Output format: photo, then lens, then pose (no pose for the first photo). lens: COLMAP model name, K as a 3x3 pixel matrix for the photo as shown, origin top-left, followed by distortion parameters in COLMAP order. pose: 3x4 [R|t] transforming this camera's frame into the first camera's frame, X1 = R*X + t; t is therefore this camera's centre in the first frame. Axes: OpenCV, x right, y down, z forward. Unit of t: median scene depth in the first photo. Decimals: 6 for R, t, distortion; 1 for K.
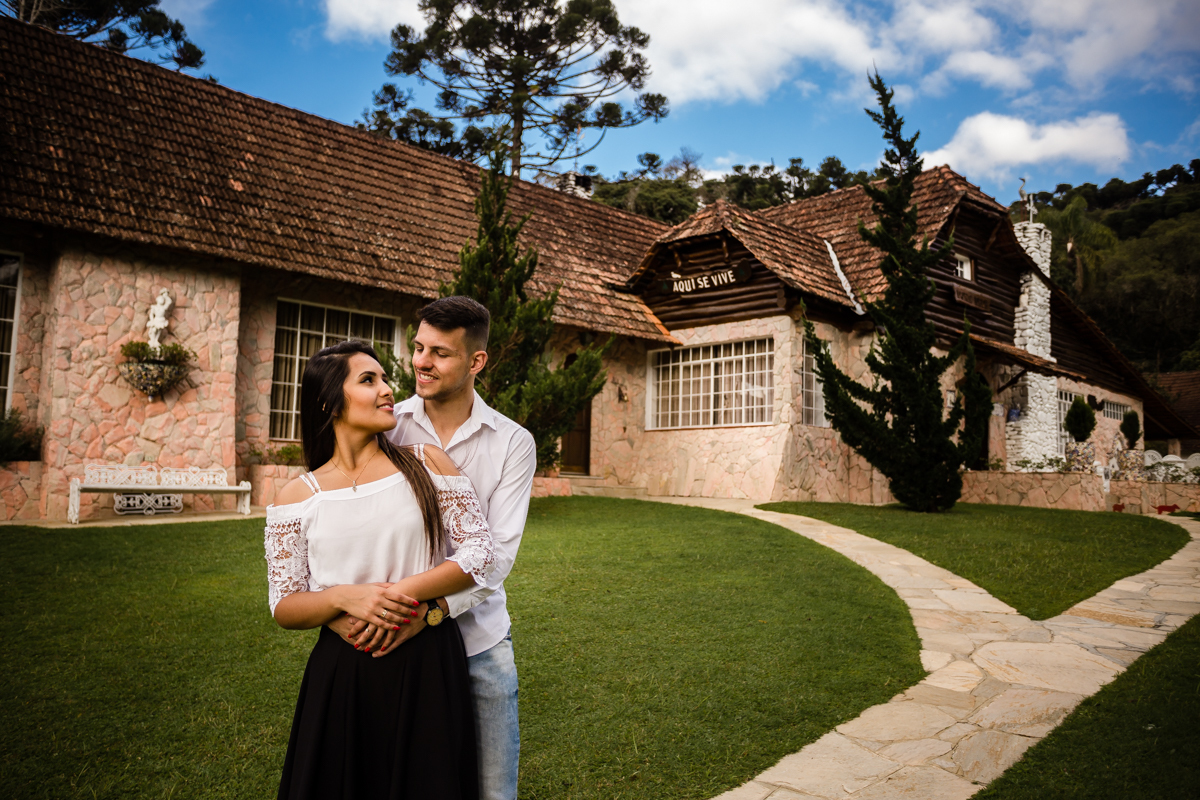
lens RADIAL K [[1076.5, 0, 600.0], [0, 1076.5, 400.0], [0, 0, 1]] dist [0.000939, 0.007039]
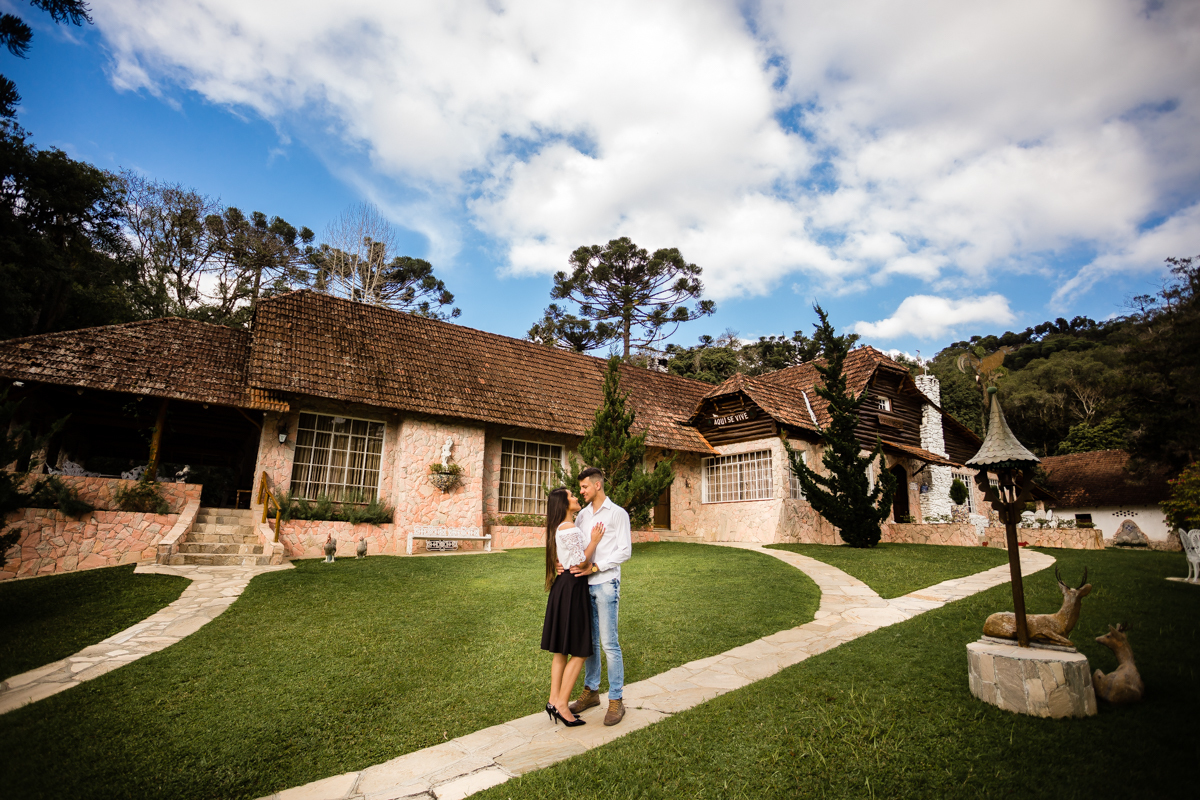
lens RADIAL K [[685.8, 0, 575.0], [0, 685.8, 380.5], [0, 0, 1]] dist [-0.093931, 0.063030]
pose [[0.986842, -0.041225, -0.156341, 0.020538], [0.017698, 0.988680, -0.148991, -0.008856], [0.160713, 0.144263, 0.976401, -0.153387]]
